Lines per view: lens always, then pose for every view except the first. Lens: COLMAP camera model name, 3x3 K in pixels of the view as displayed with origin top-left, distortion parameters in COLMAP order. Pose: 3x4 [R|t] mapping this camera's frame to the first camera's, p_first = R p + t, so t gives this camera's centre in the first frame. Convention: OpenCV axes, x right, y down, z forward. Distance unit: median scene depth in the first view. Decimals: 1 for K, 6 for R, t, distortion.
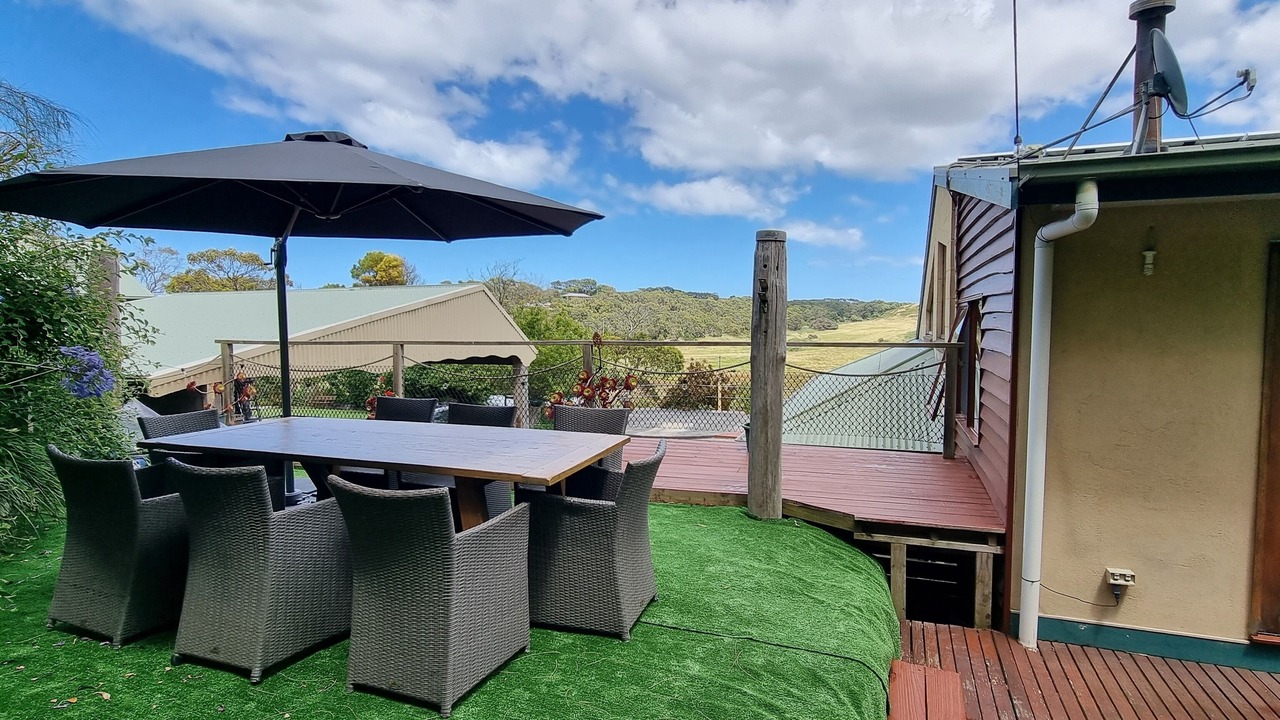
lens RADIAL K [[660.6, 0, 625.0], [0, 660.6, 358.4], [0, 0, 1]] dist [-0.001323, -0.000249]
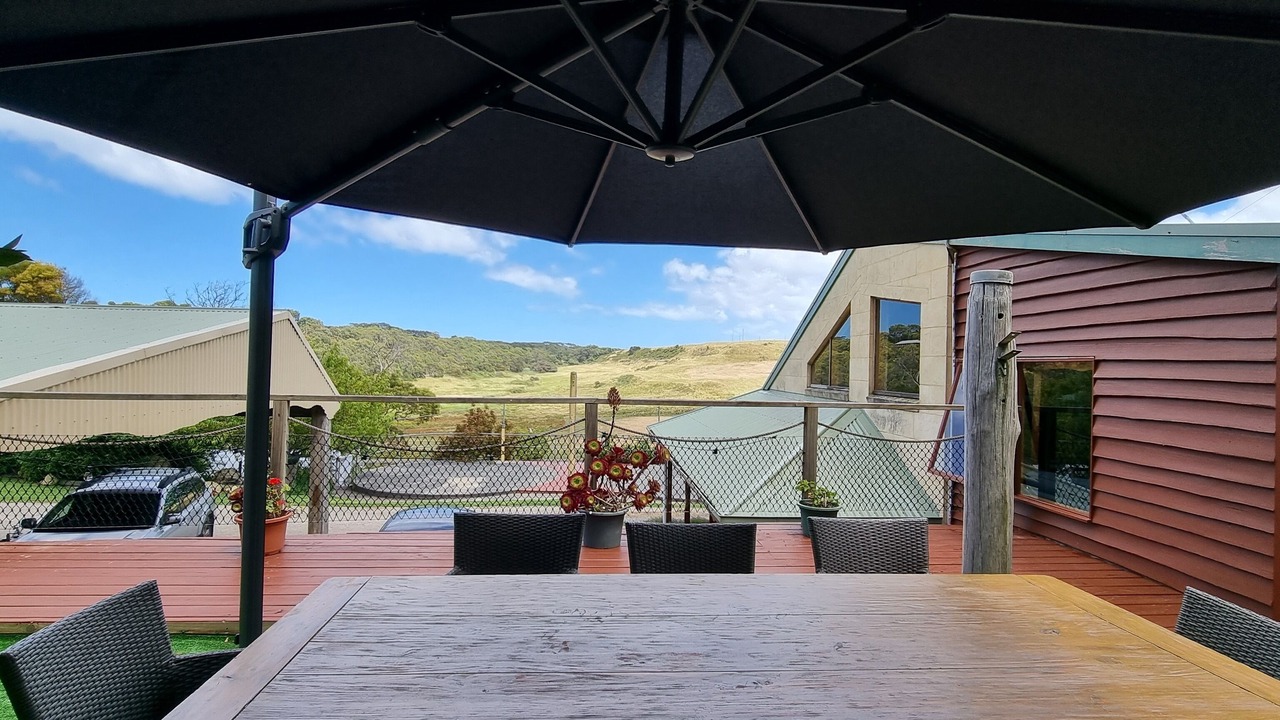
lens RADIAL K [[660.6, 0, 625.0], [0, 660.6, 358.4], [0, 0, 1]] dist [-0.001323, -0.000249]
pose [[0.911232, 0.030286, 0.410779, -0.547714], [-0.004861, 0.998014, -0.062799, -0.041318], [-0.411865, 0.055228, 0.909570, 0.510139]]
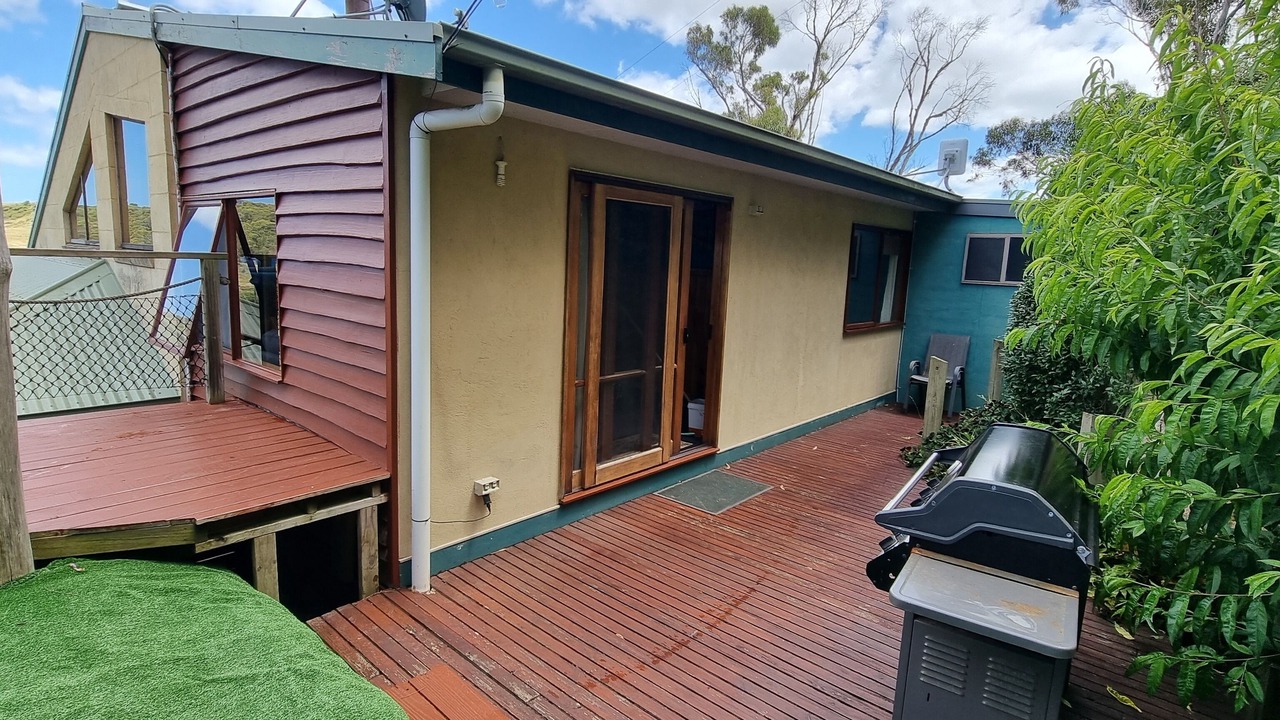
lens RADIAL K [[660.6, 0, 625.0], [0, 660.6, 358.4], [0, 0, 1]] dist [-0.001323, -0.000249]
pose [[0.340193, -0.126229, 0.931845, -0.092233], [0.010172, 0.991386, 0.130581, 0.003443], [-0.940301, -0.034944, 0.338547, 0.406313]]
